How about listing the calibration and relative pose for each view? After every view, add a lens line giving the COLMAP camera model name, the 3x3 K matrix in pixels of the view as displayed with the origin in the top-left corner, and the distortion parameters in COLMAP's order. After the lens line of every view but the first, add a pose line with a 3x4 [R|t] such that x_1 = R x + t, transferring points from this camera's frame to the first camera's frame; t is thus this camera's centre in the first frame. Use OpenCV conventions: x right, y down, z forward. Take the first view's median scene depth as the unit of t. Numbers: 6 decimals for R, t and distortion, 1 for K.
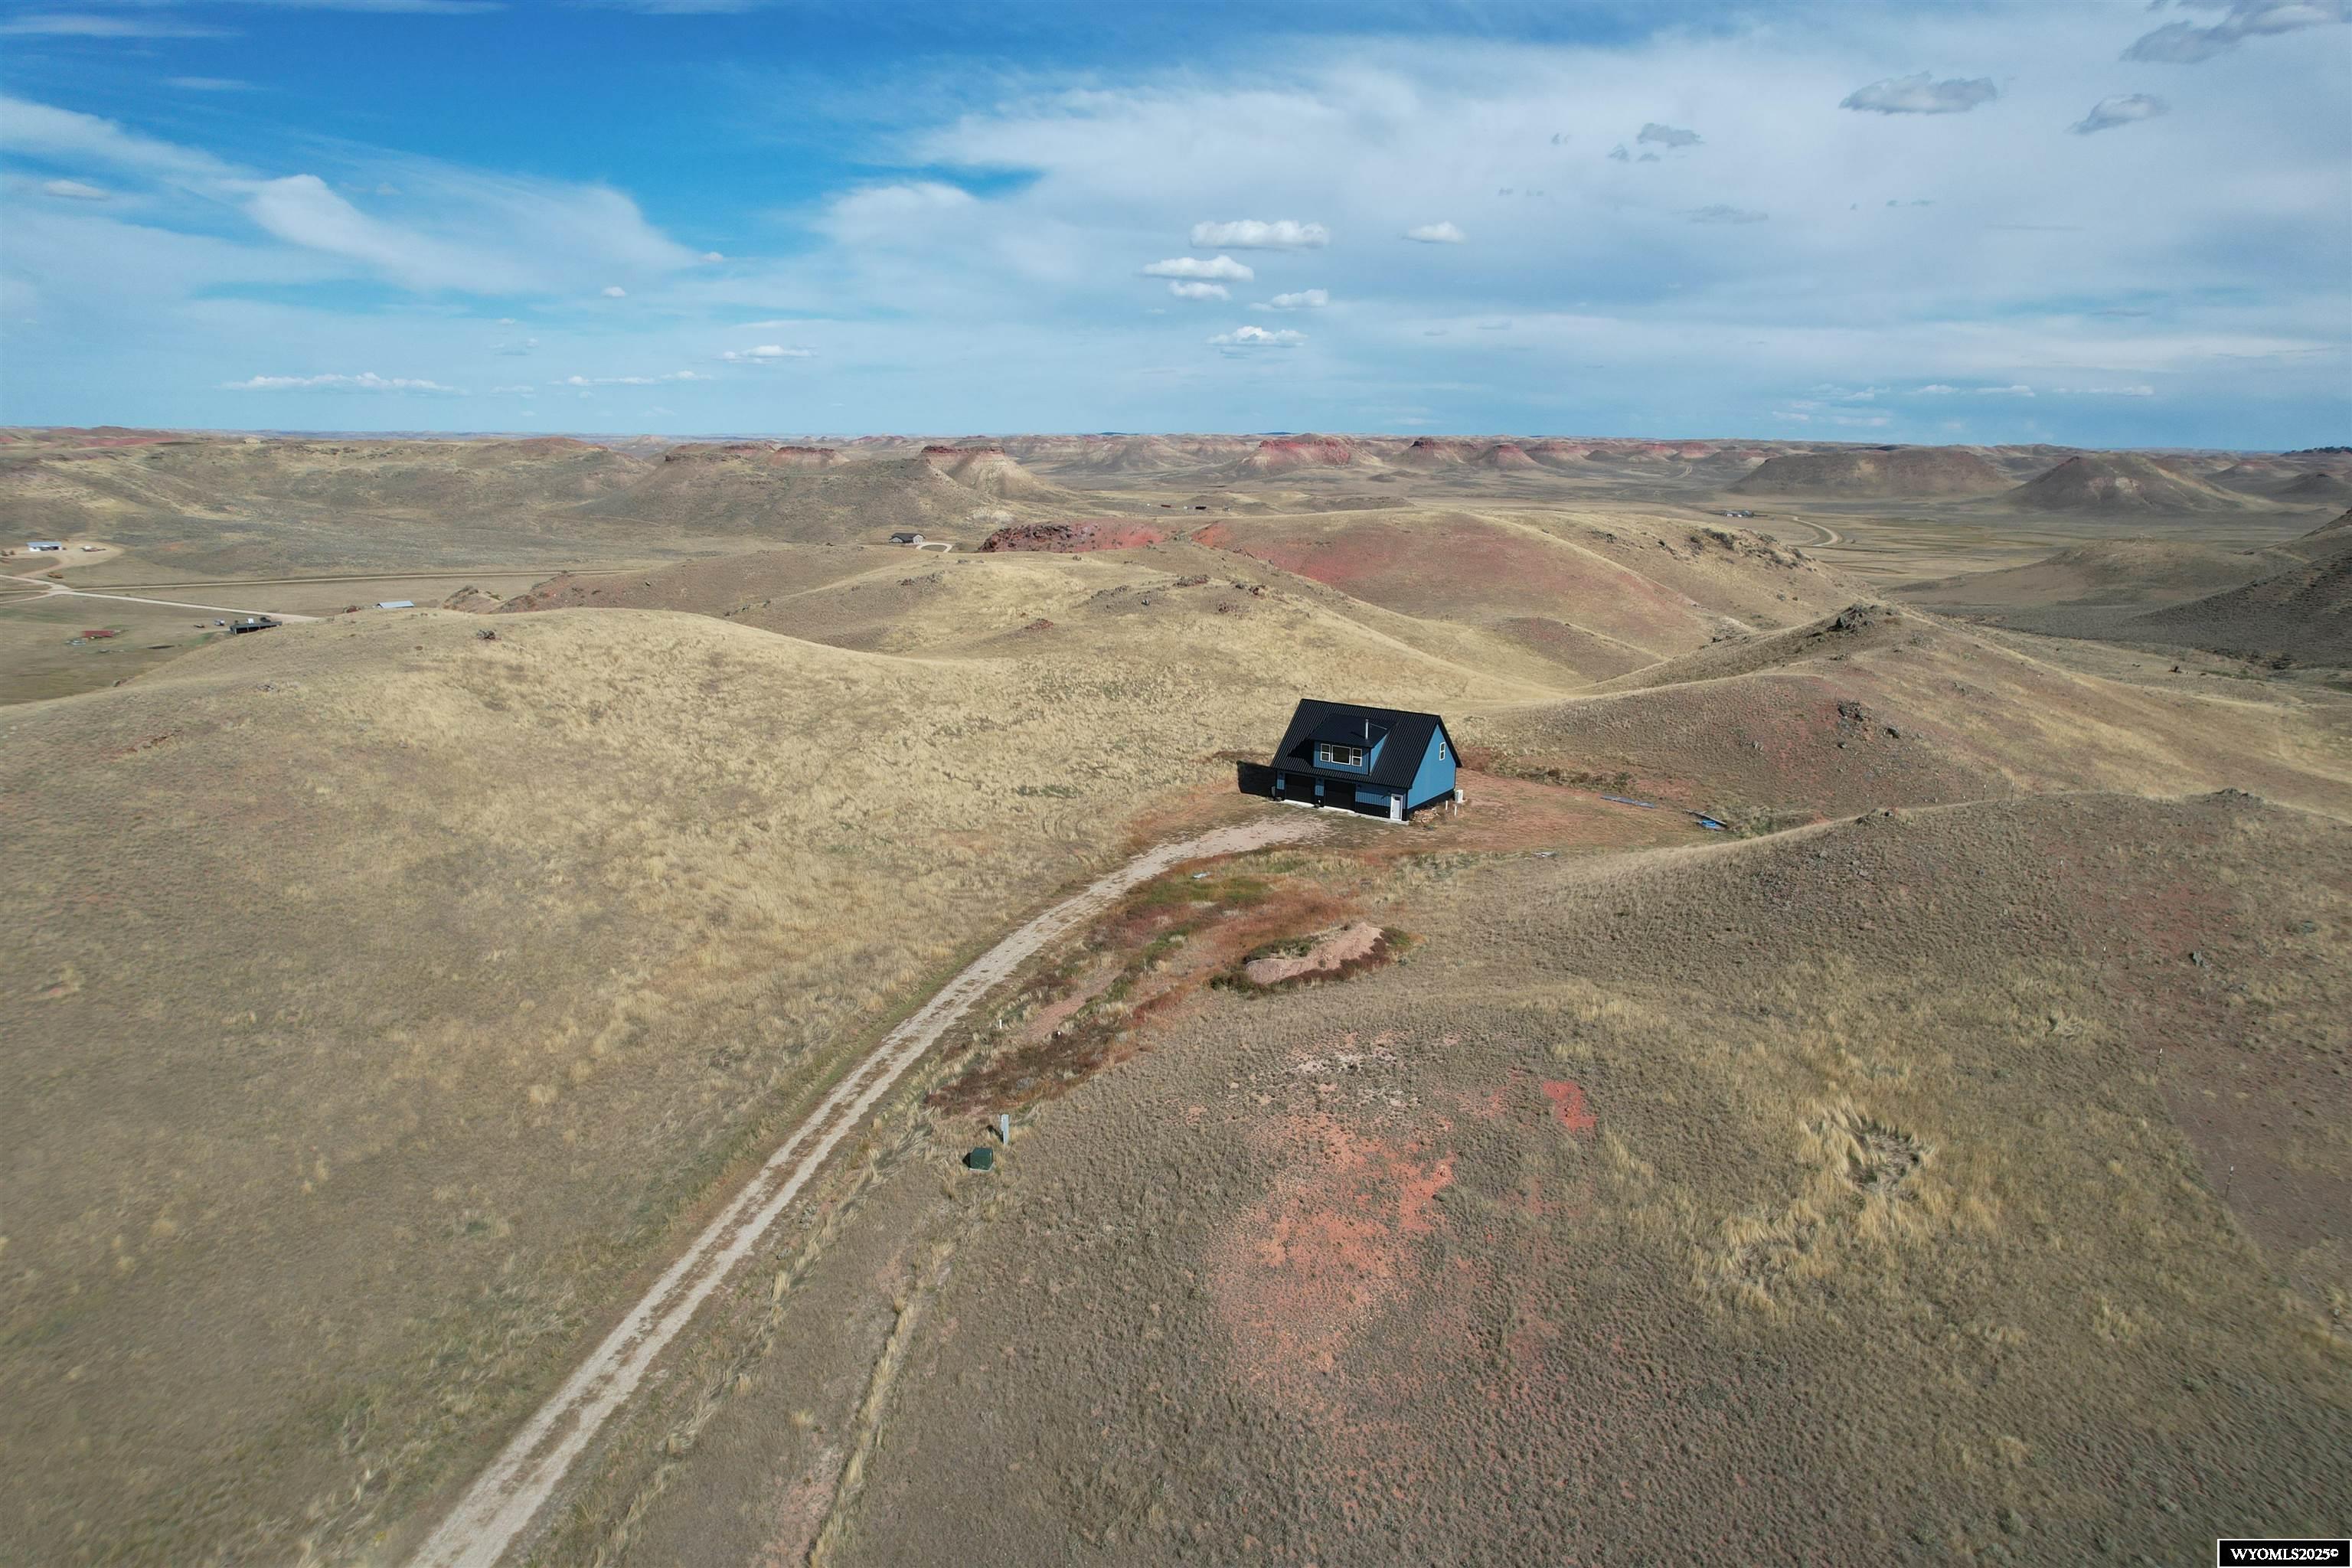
lens RADIAL K [[1492.7, 0, 1186.6], [0, 1492.7, 784.4], [0, 0, 1]] dist [-0.092426, 0.071540]
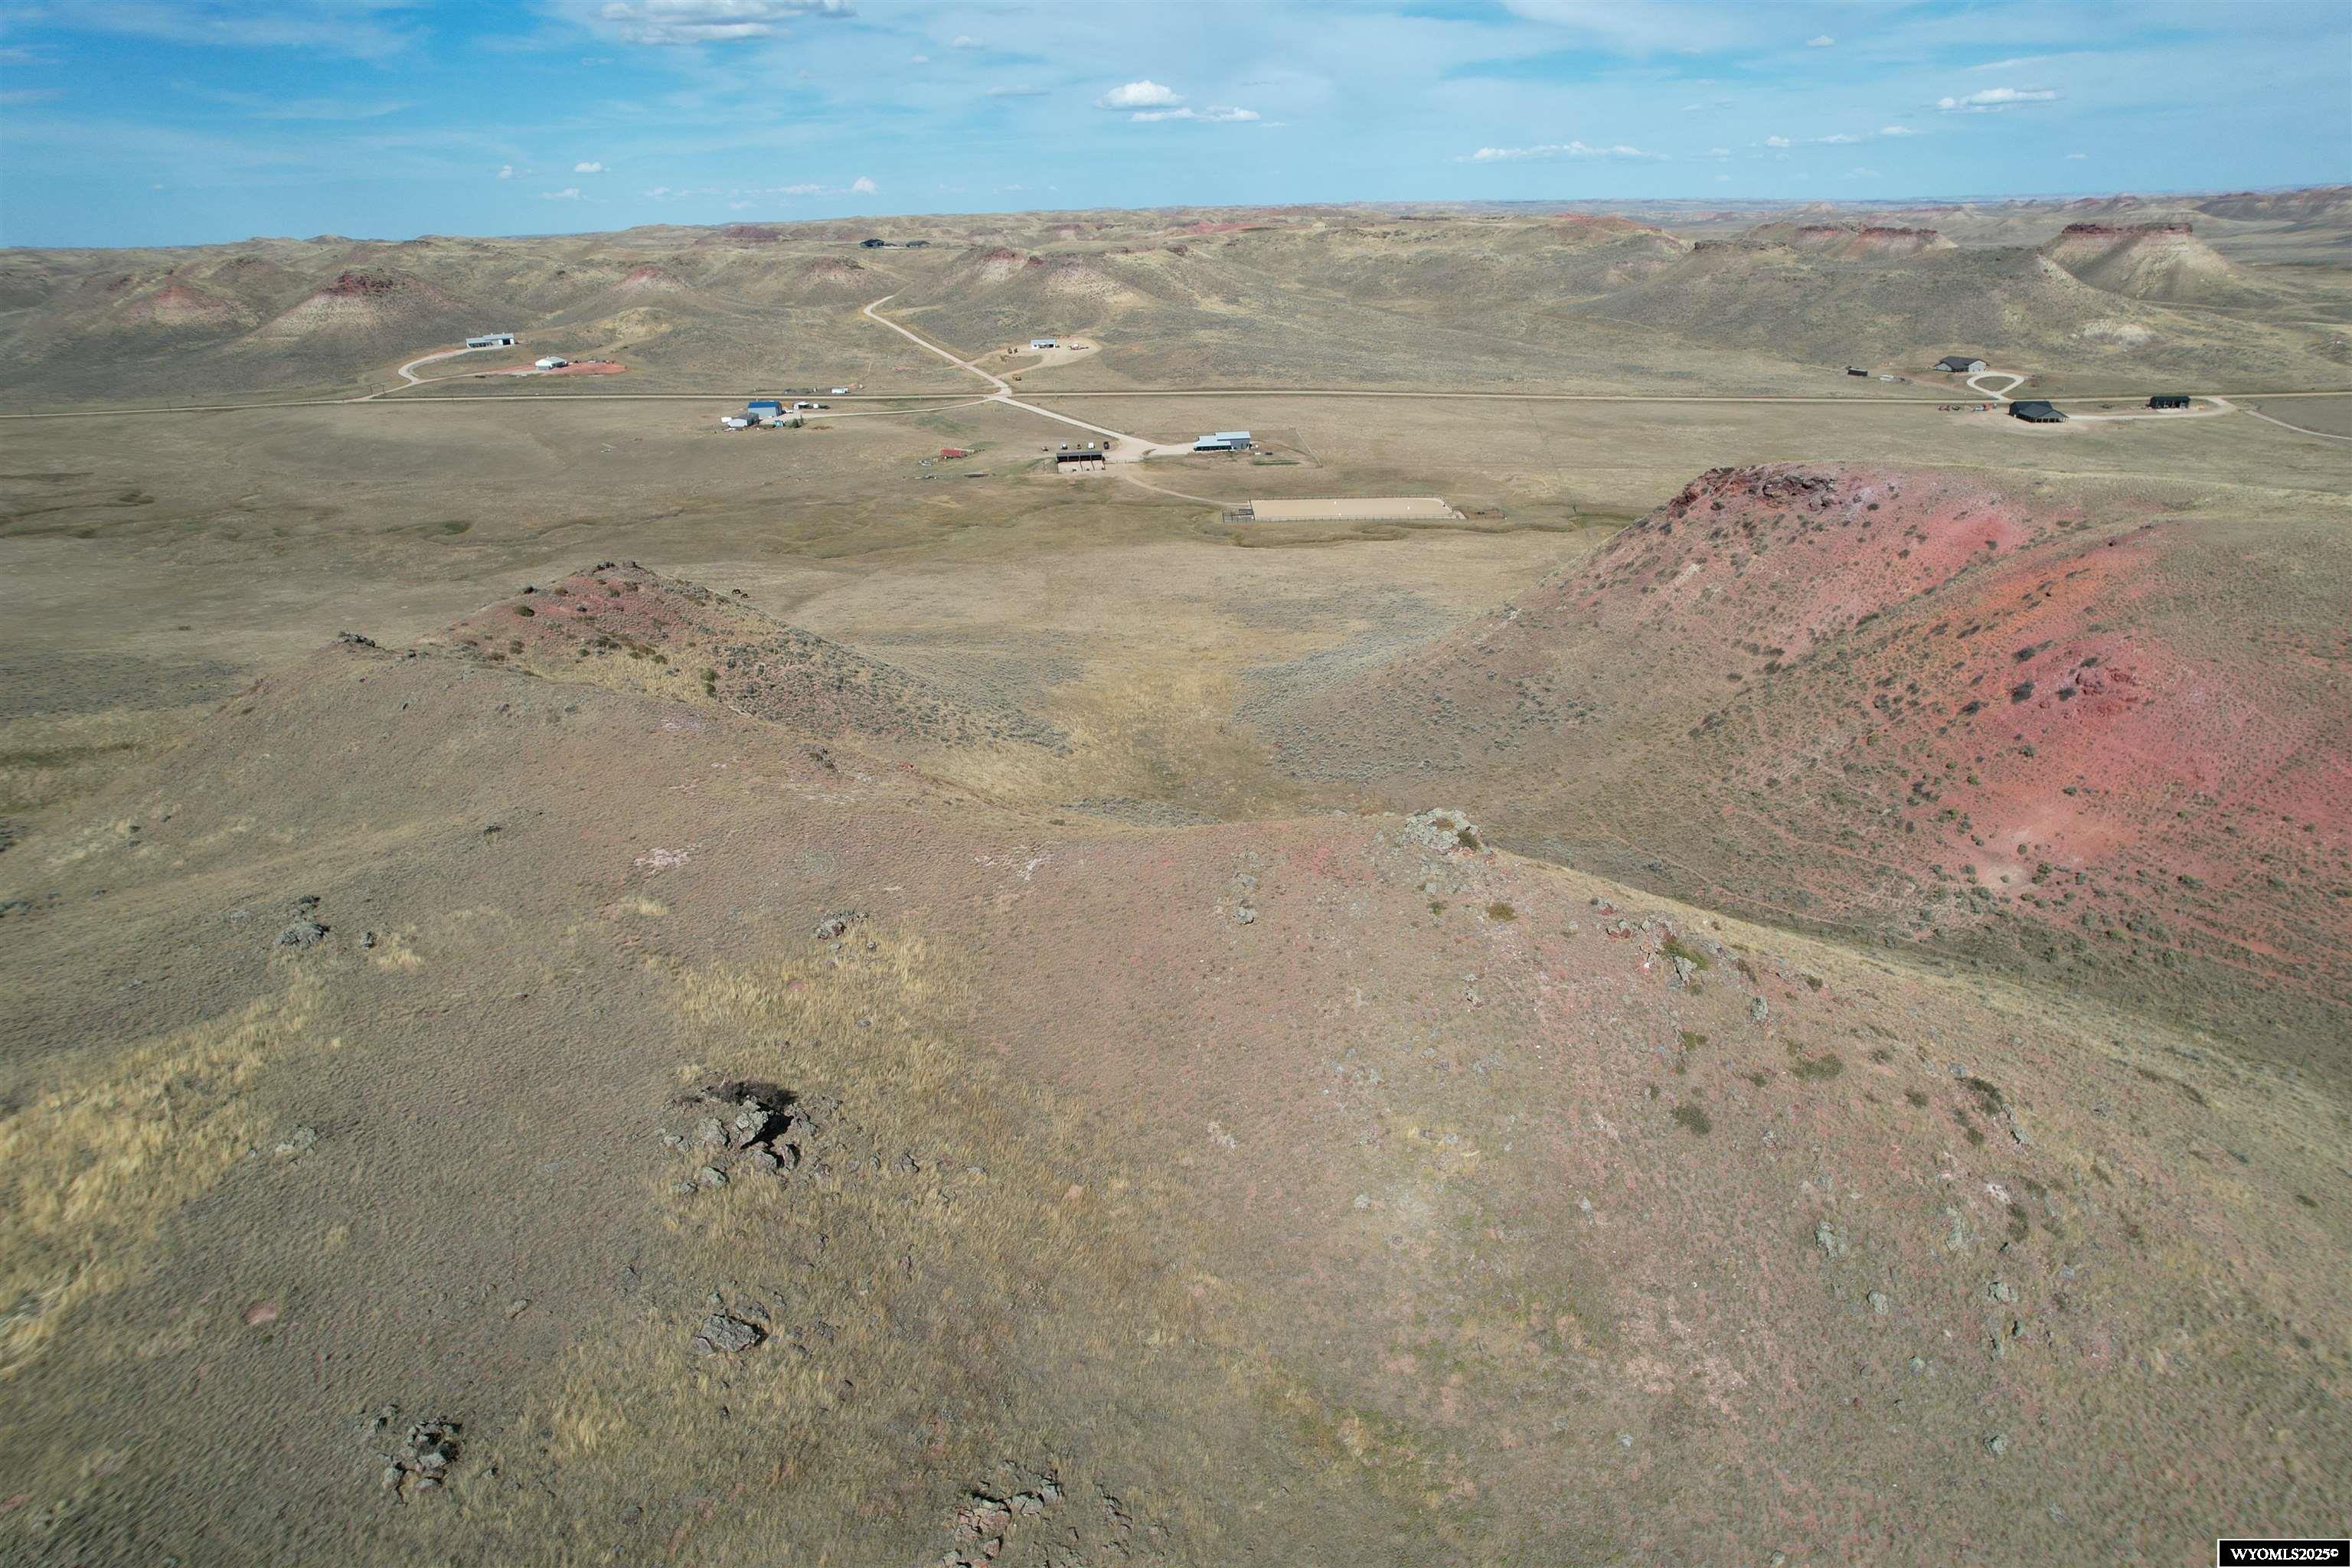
lens RADIAL K [[1492.7, 0, 1186.6], [0, 1492.7, 784.4], [0, 0, 1]] dist [-0.092426, 0.071540]
pose [[0.736952, 0.215274, -0.640749, 0.026745], [-0.118504, 0.974396, 0.191073, -0.045327], [0.665476, -0.064880, 0.743594, 0.161674]]
